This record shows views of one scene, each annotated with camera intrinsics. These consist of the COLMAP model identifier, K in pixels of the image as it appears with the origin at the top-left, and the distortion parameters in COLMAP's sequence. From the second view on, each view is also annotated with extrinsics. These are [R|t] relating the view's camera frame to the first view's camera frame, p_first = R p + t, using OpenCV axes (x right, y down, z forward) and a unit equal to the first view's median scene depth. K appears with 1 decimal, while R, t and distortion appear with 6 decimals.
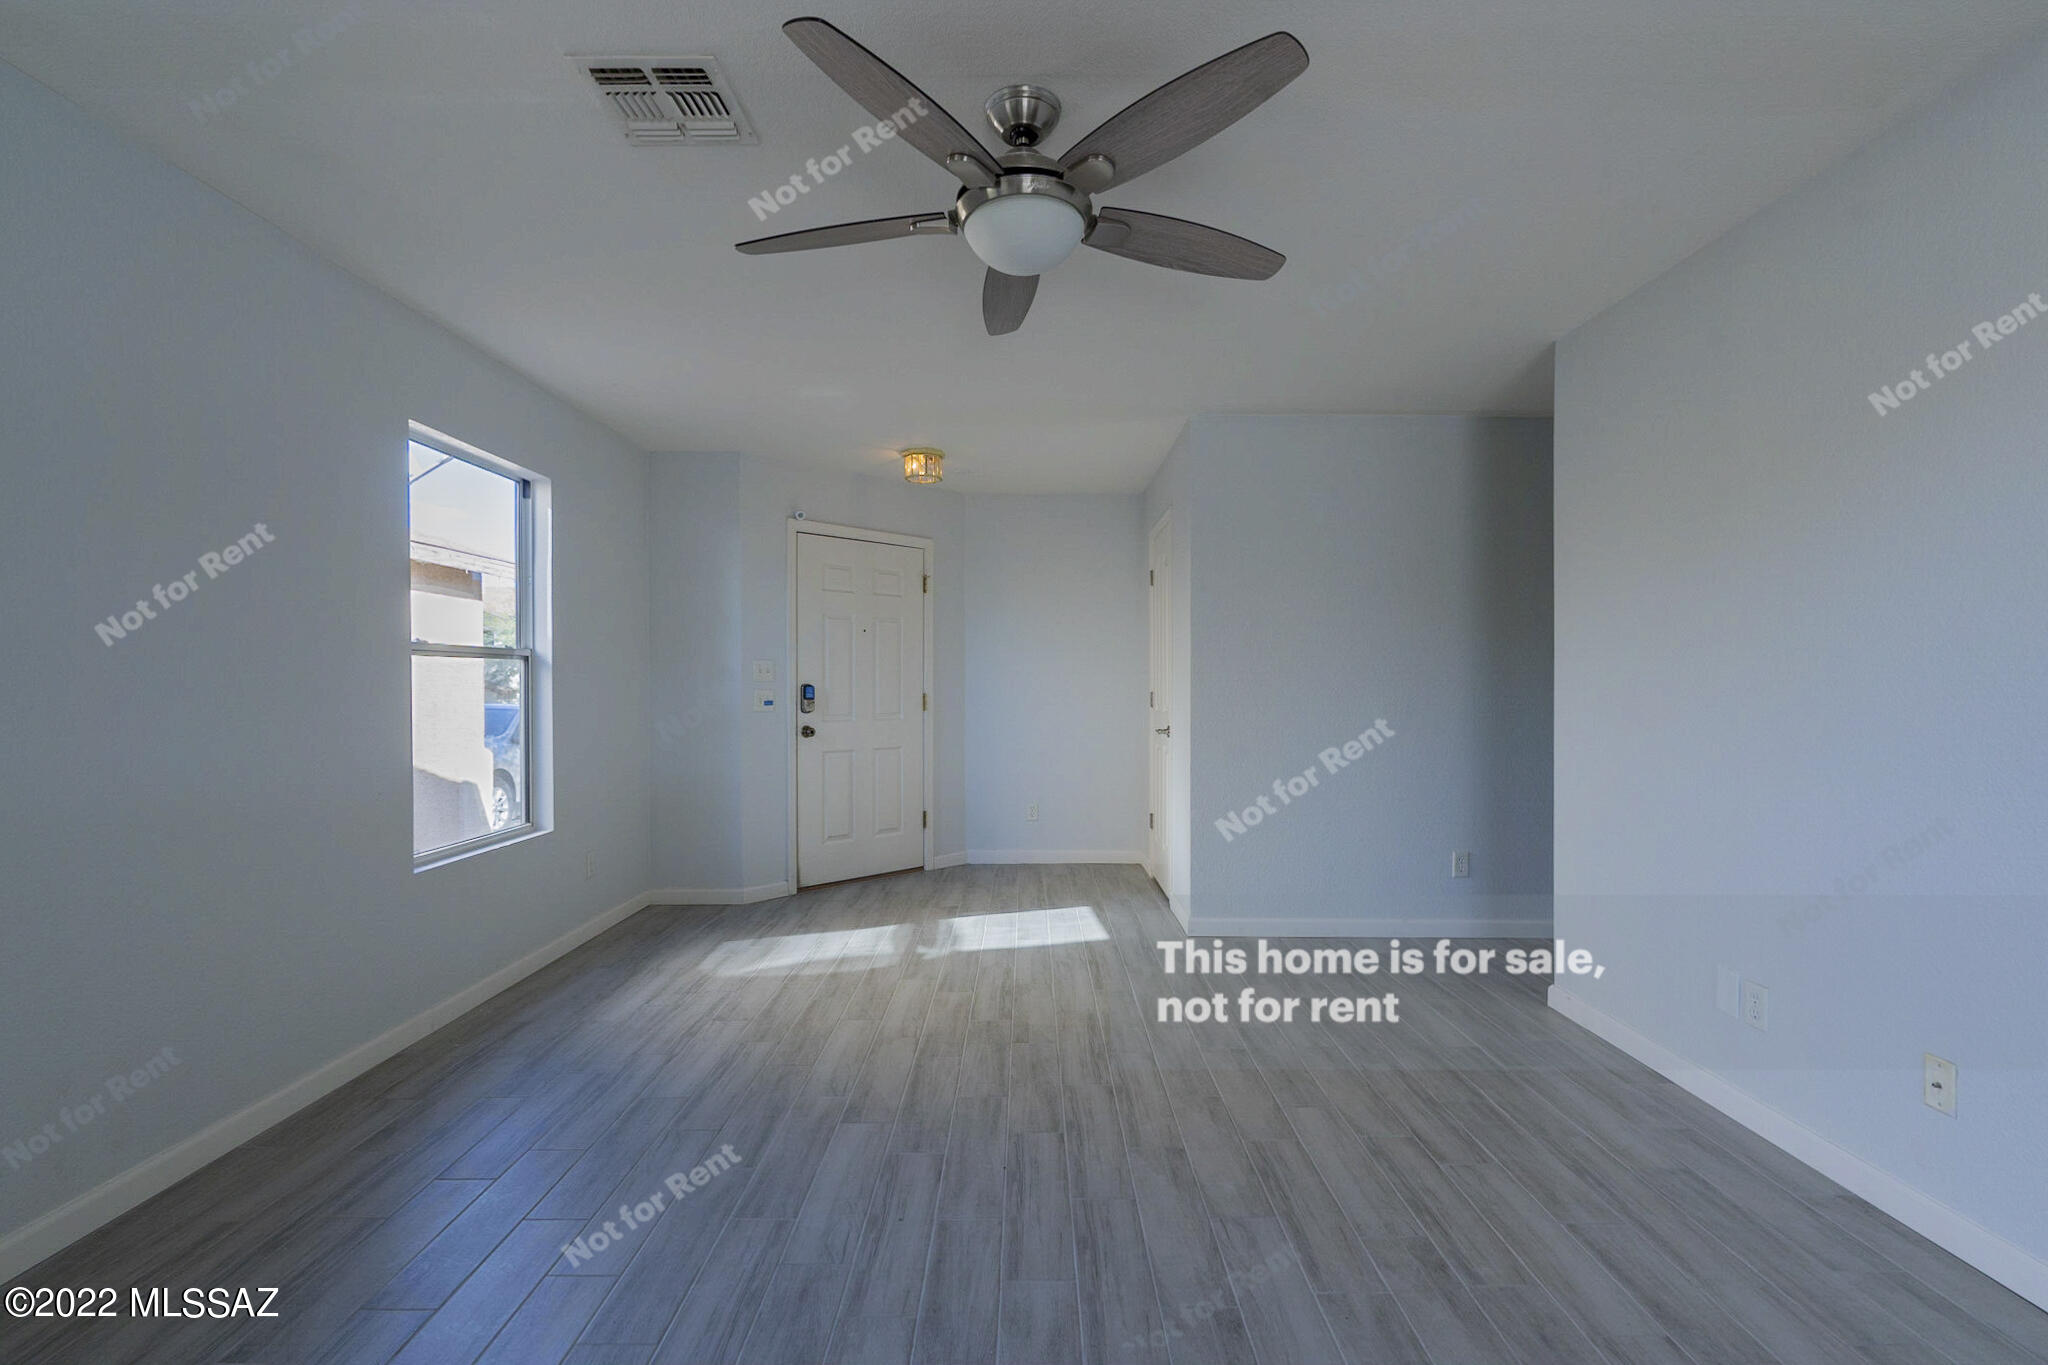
lens RADIAL K [[926.1, 0, 1031.7], [0, 926.1, 688.8], [0, 0, 1]] dist [0.000550, 0.000335]
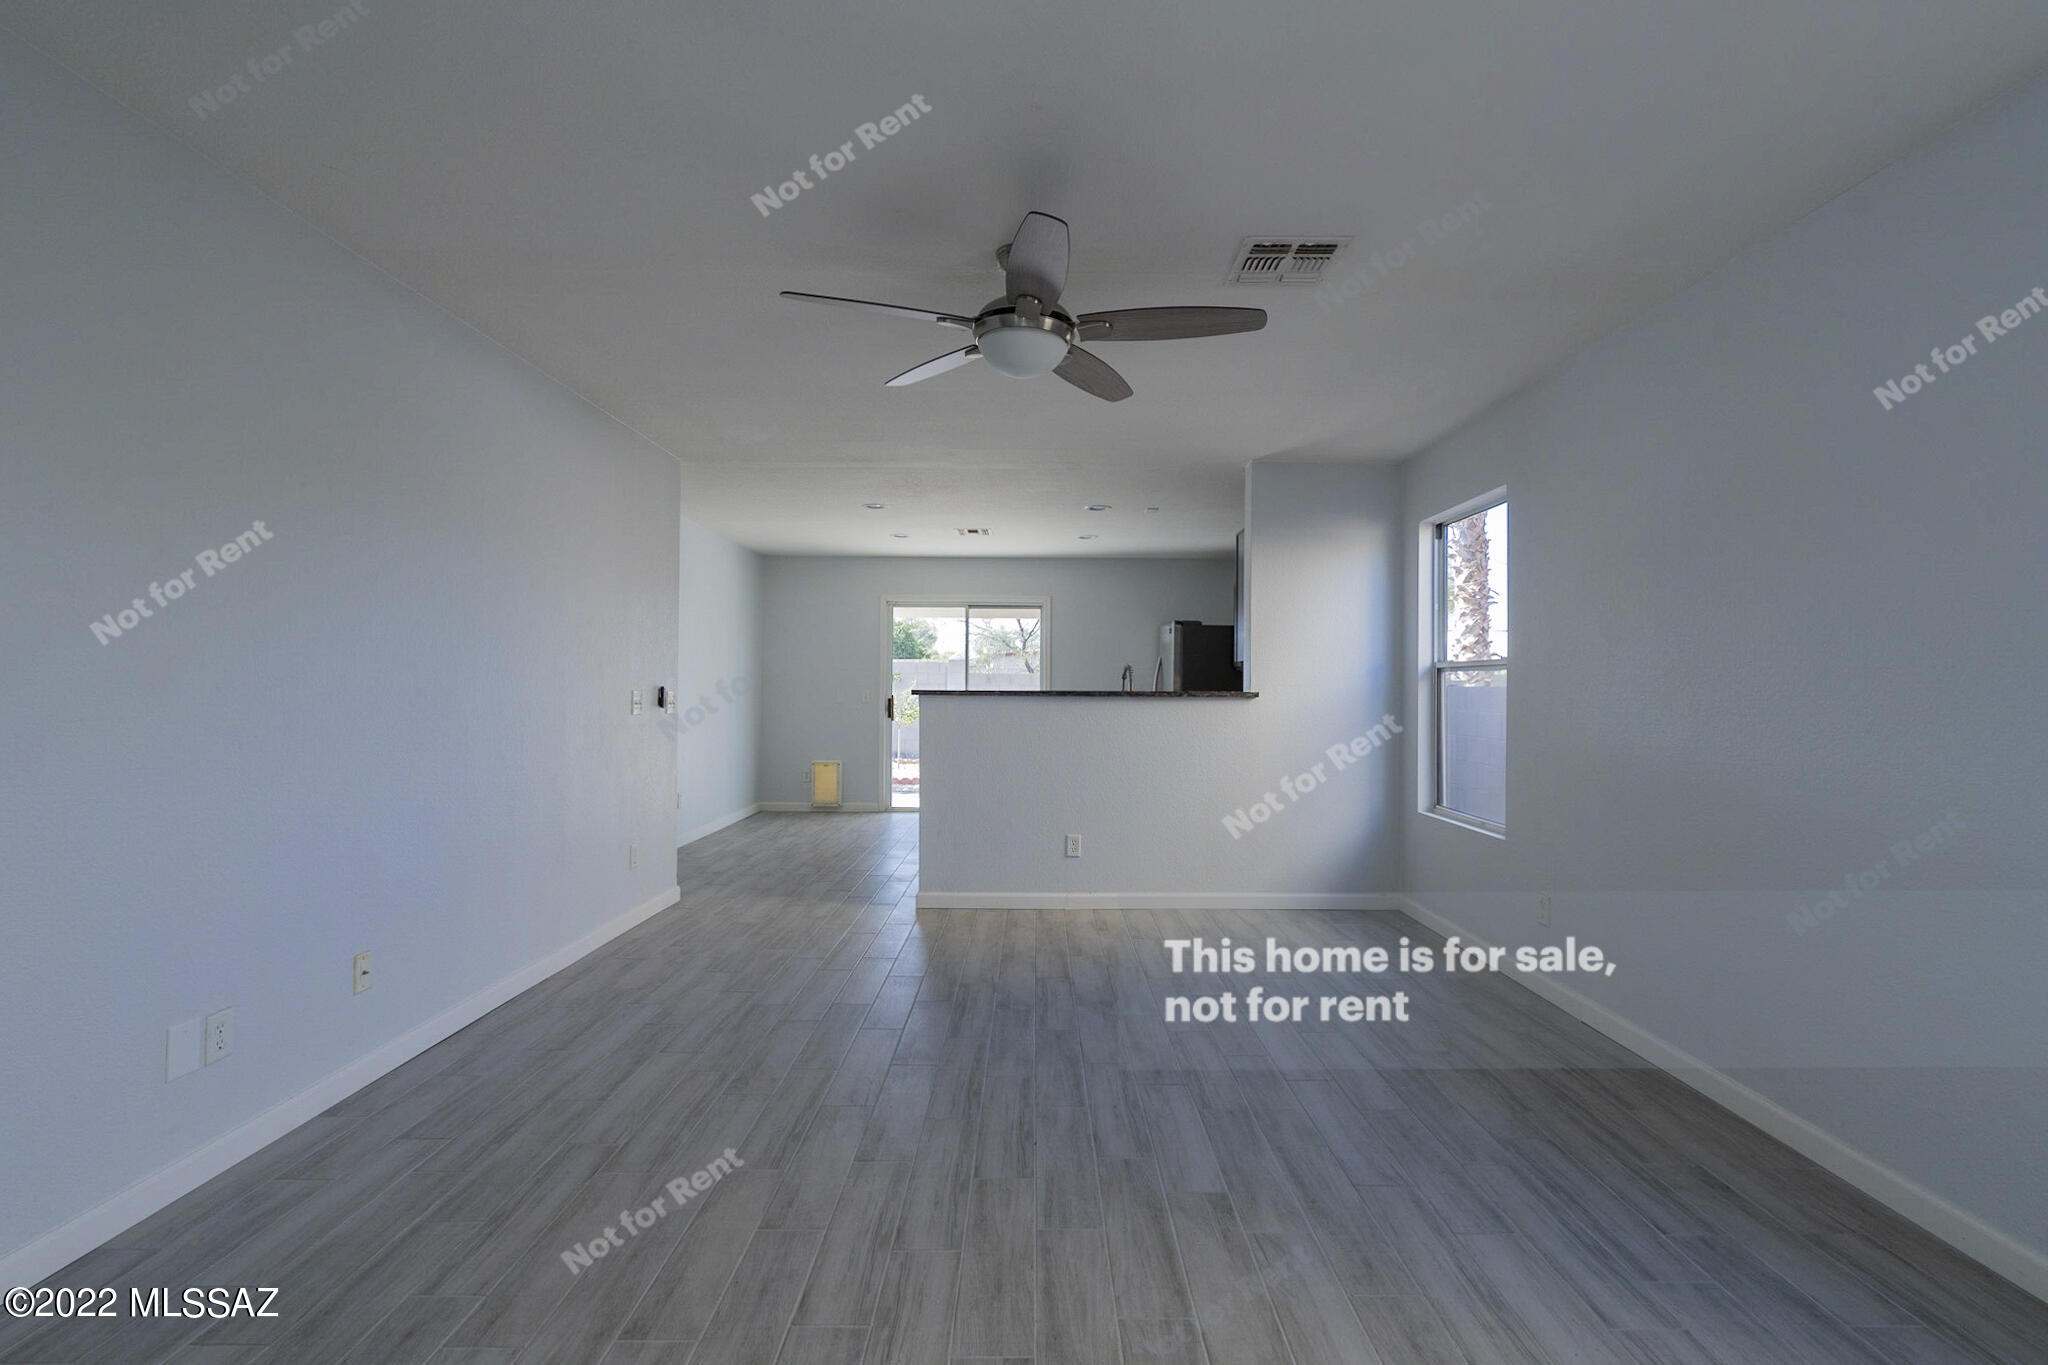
lens RADIAL K [[926.1, 0, 1031.7], [0, 926.1, 688.8], [0, 0, 1]] dist [0.000550, 0.000335]
pose [[-0.999968, -0.004972, 0.006279, -0.027677], [-0.004913, 0.999943, 0.009427, -0.014891], [-0.006326, 0.009396, -0.999936, 2.006265]]
